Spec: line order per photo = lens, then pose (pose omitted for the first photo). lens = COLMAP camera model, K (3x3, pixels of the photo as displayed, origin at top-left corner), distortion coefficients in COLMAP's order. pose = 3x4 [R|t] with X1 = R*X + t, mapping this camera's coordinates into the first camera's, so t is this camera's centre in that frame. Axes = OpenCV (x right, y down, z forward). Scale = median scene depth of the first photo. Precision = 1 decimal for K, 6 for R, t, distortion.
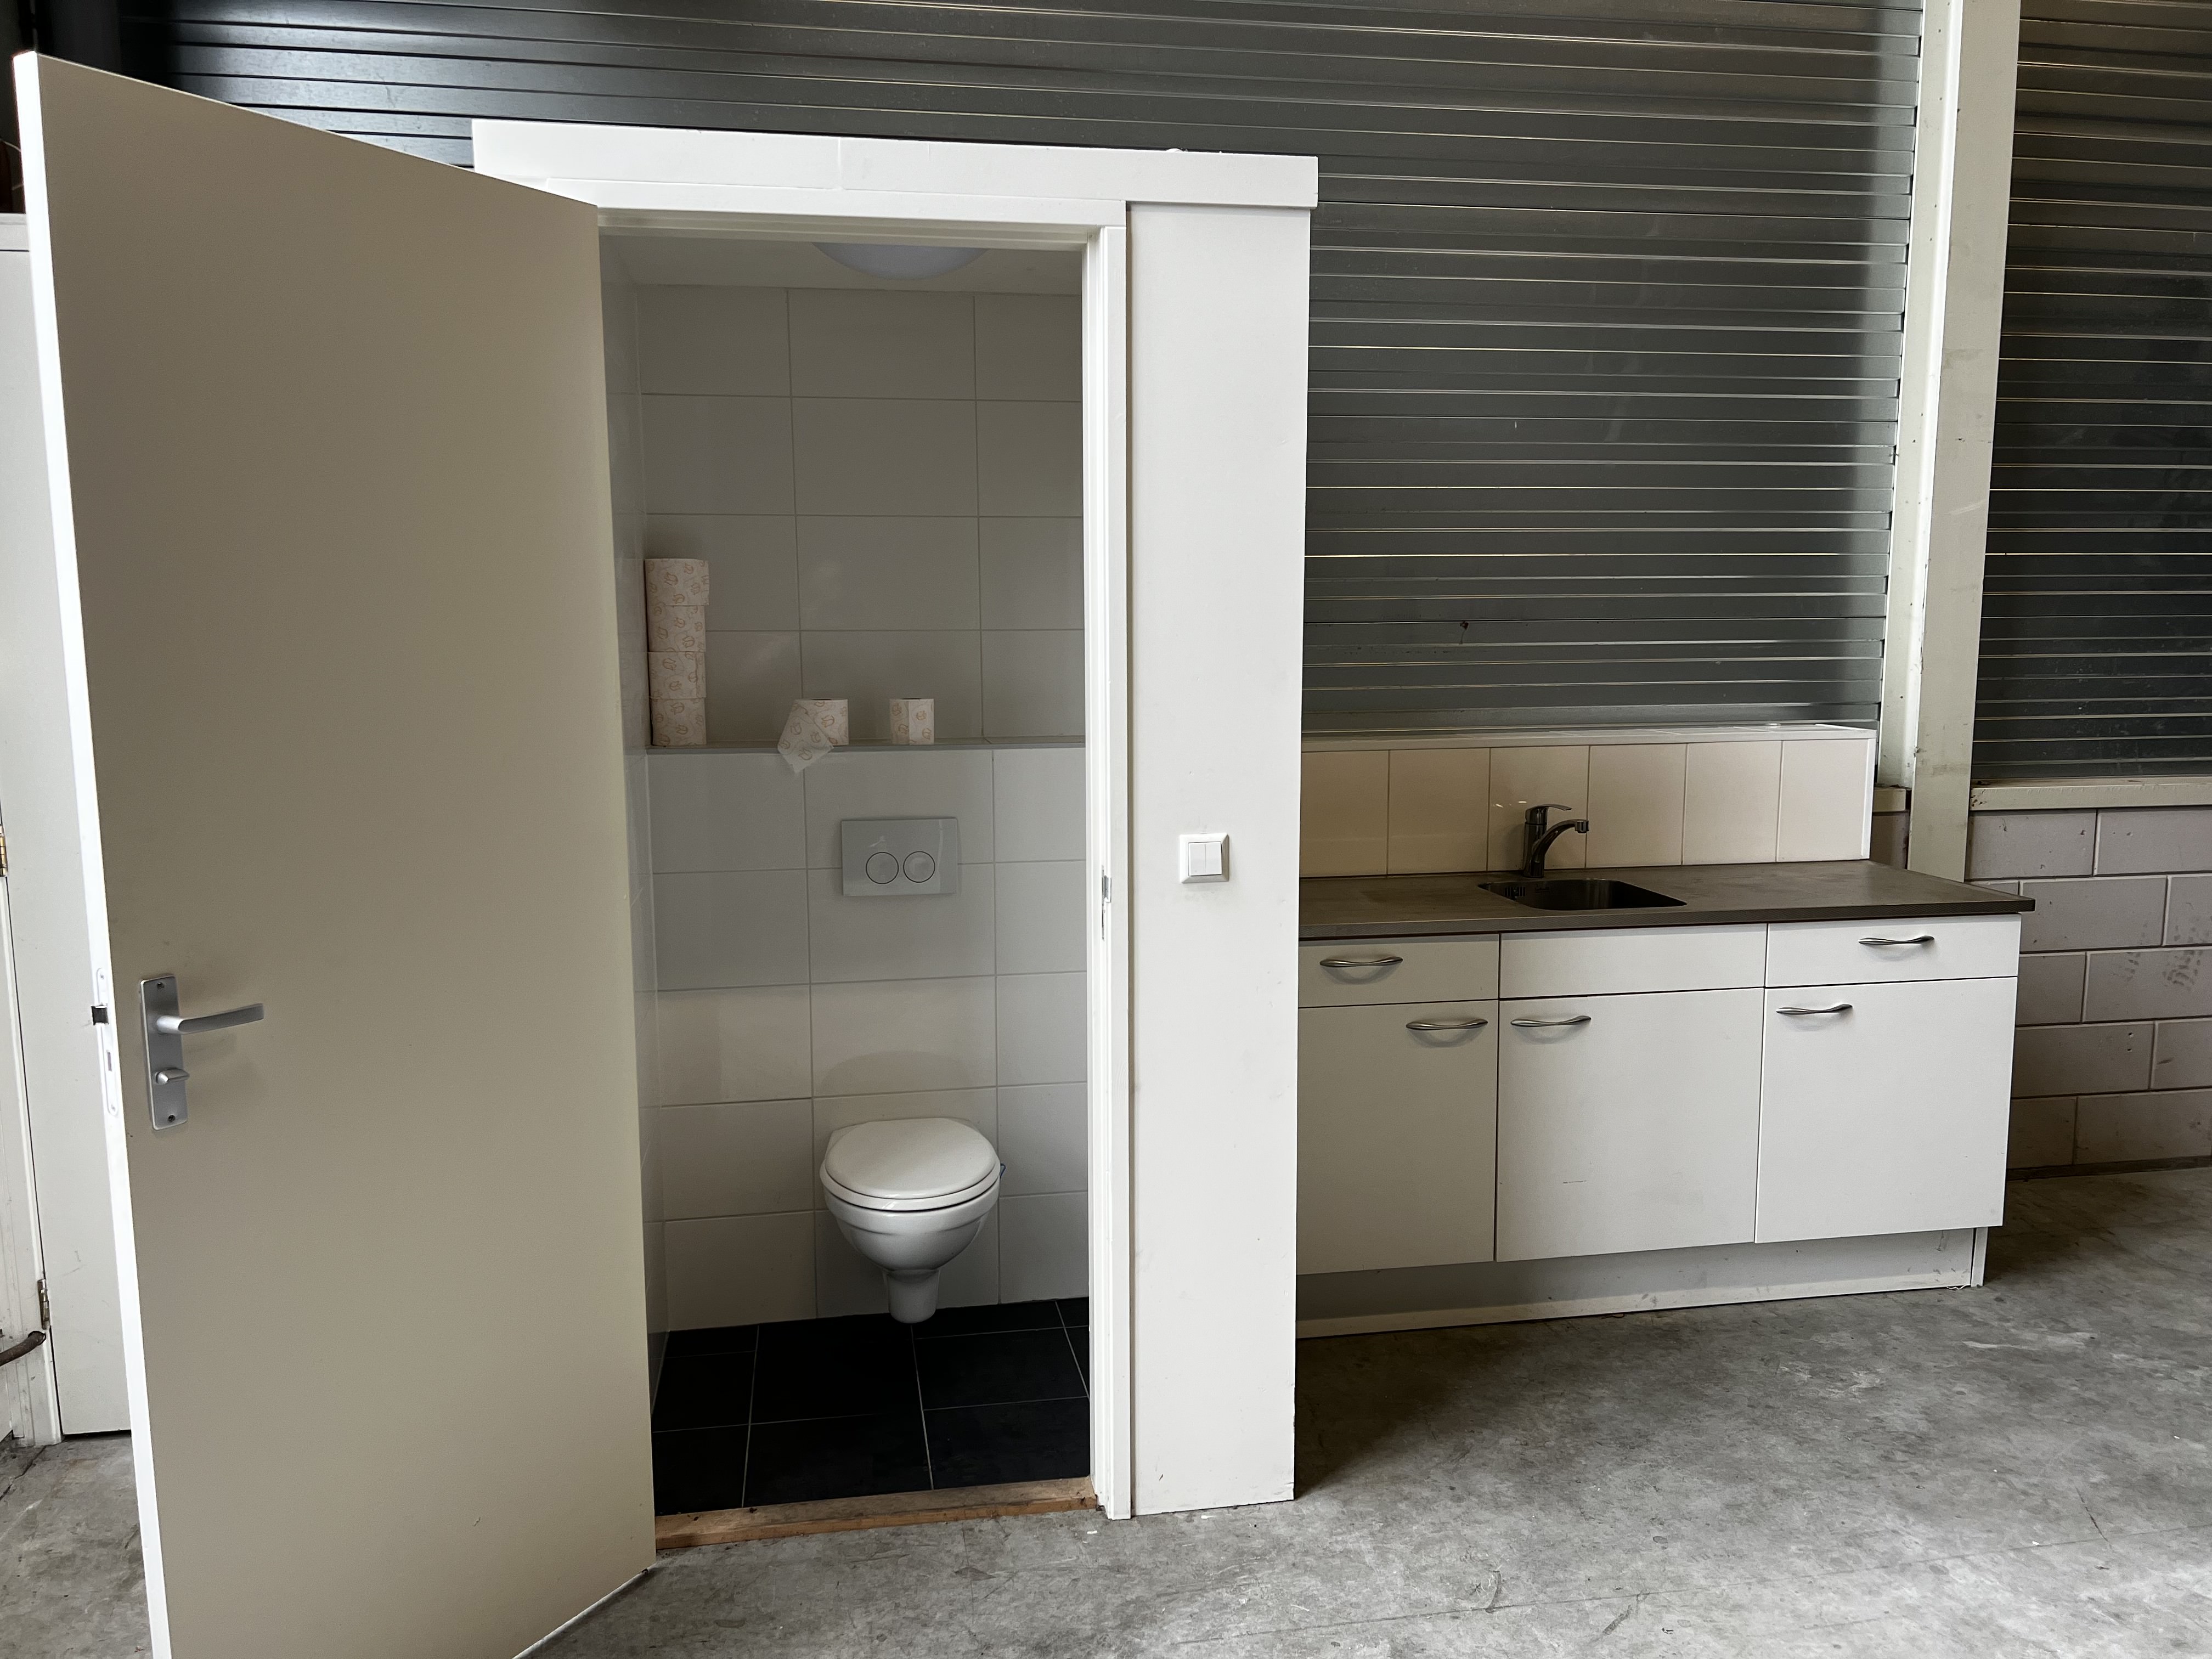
lens RADIAL K [[1682.9, 0, 1106.0], [0, 1682.9, 829.5], [0, 0, 1]] dist [0.004201, 0.002014]
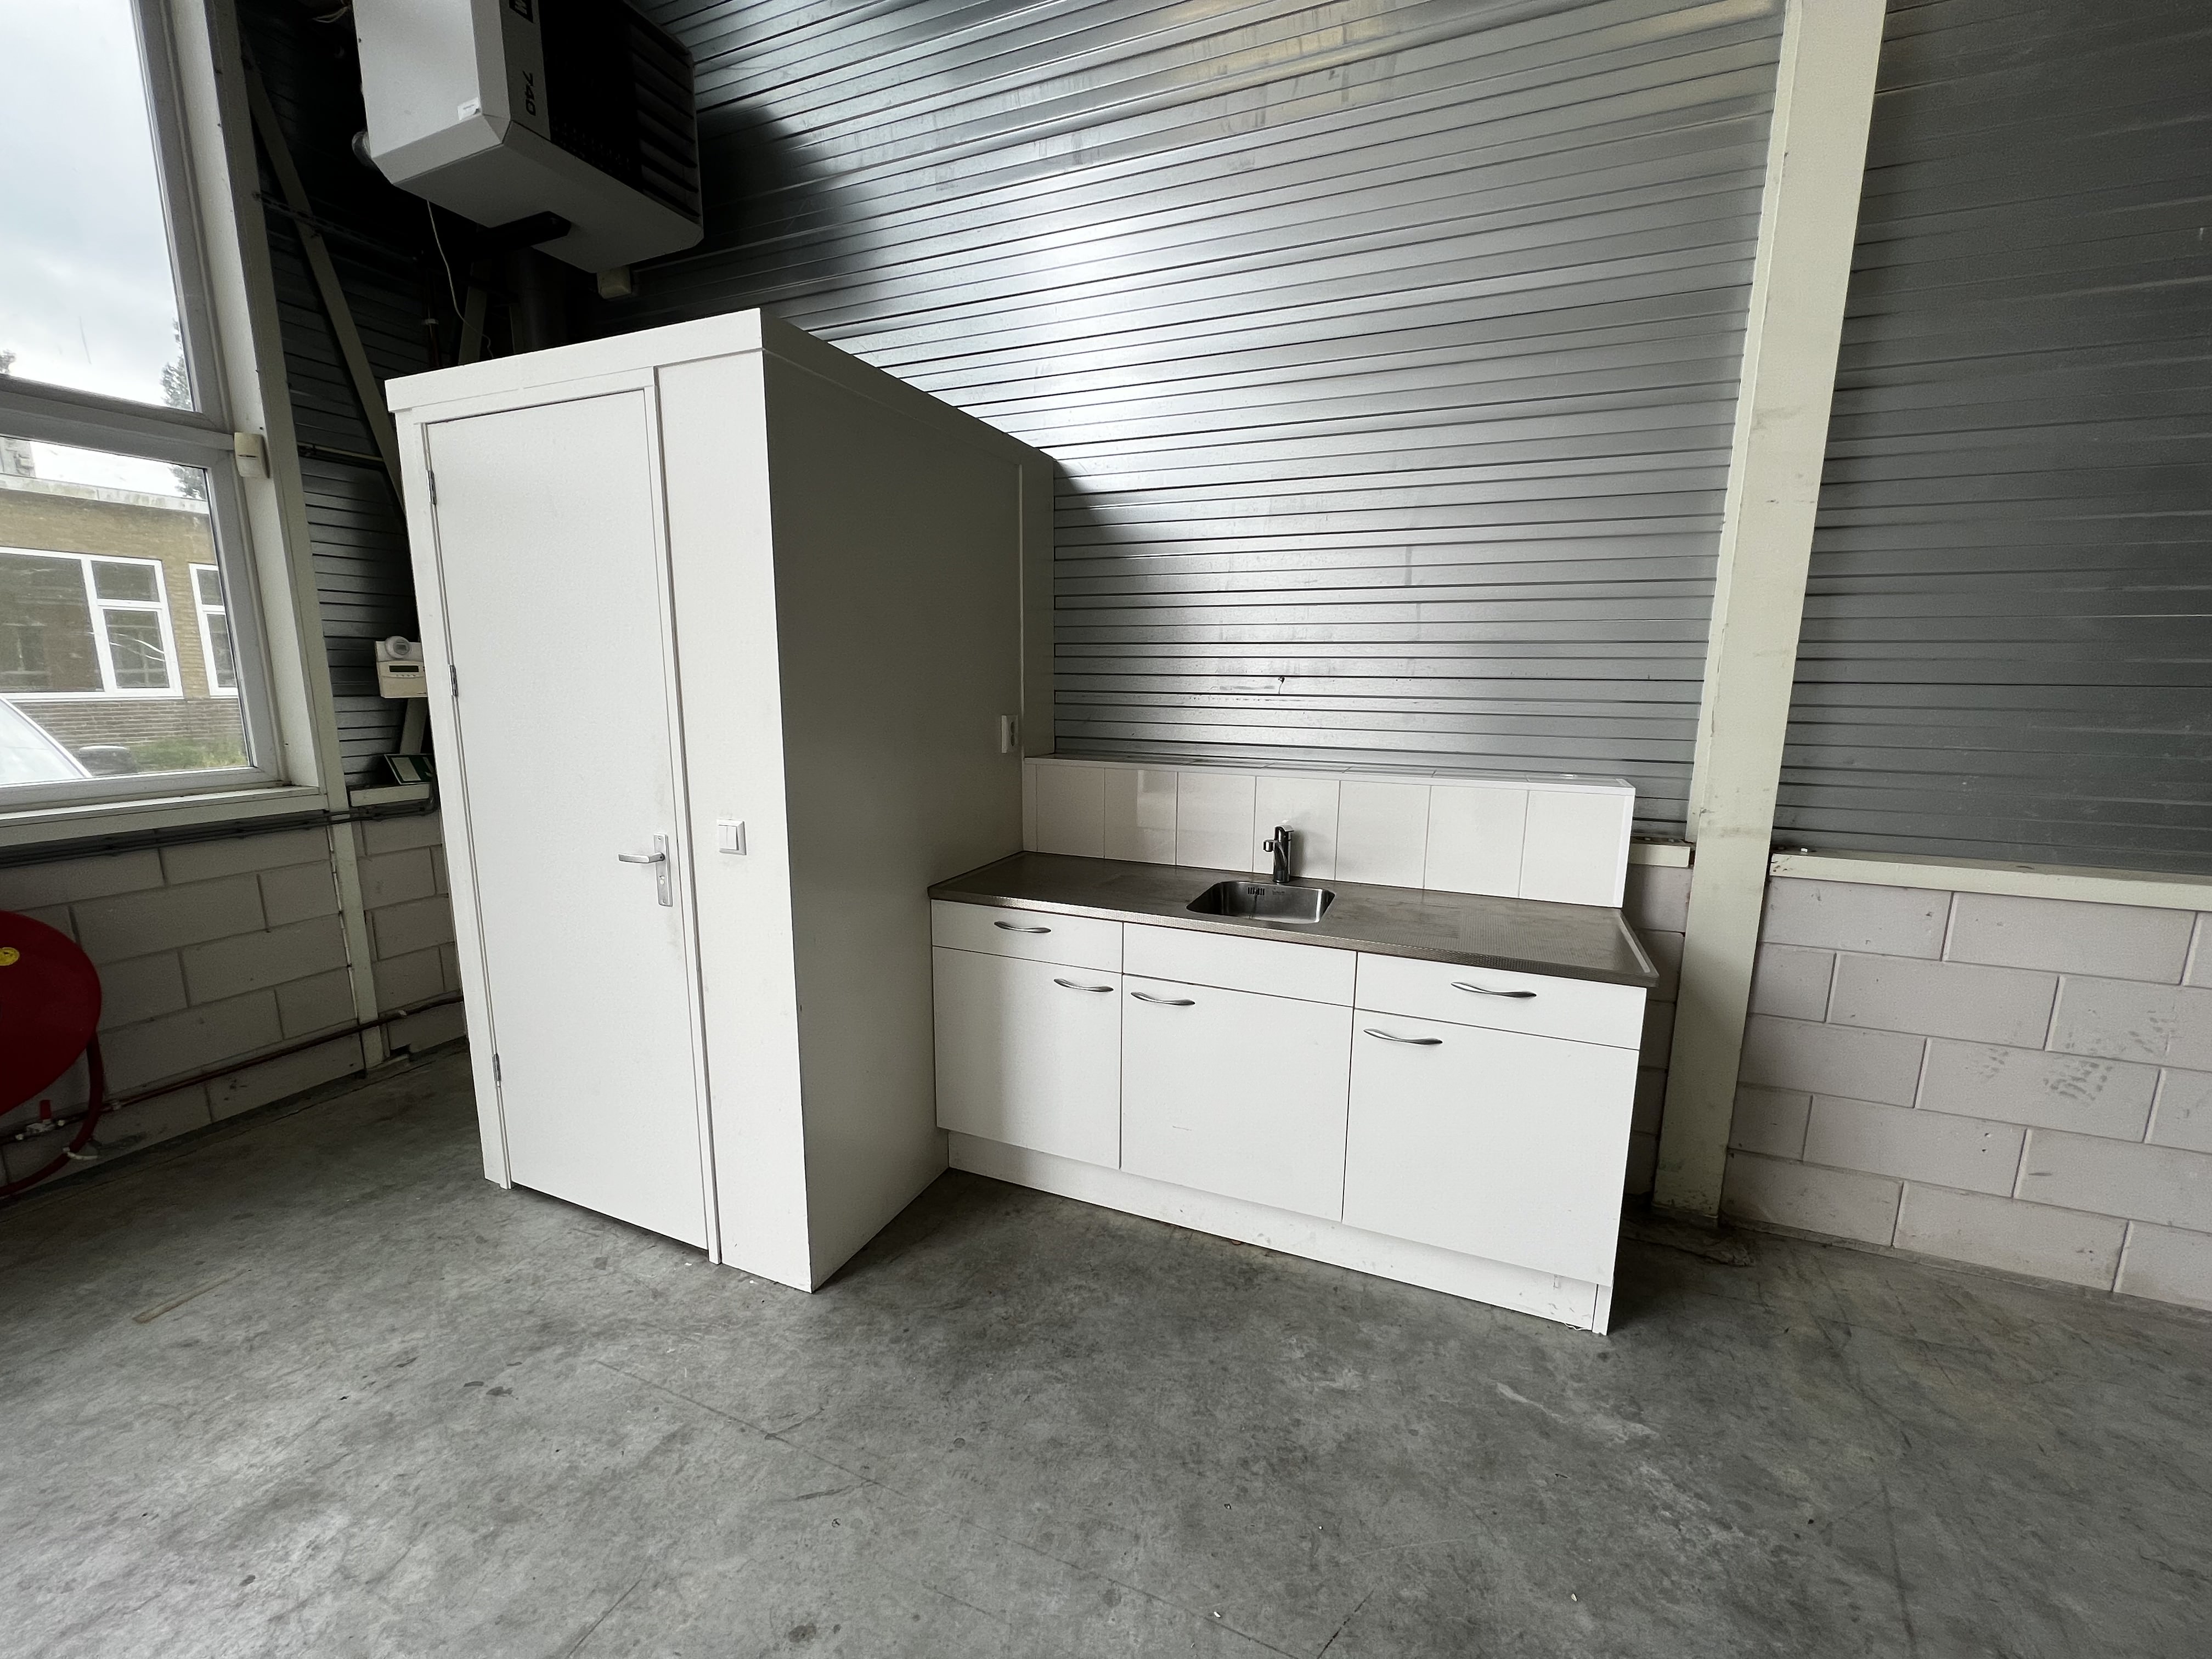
lens RADIAL K [[890.3, 0, 1106.0], [0, 890.3, 829.5], [0, 0, 1]] dist [-0.001560, -0.000057]
pose [[0.844068, 0.104755, -0.525905, 0.576905], [-0.083302, 0.994442, 0.064384, -0.050759], [0.529727, -0.010535, 0.848103, 0.428635]]
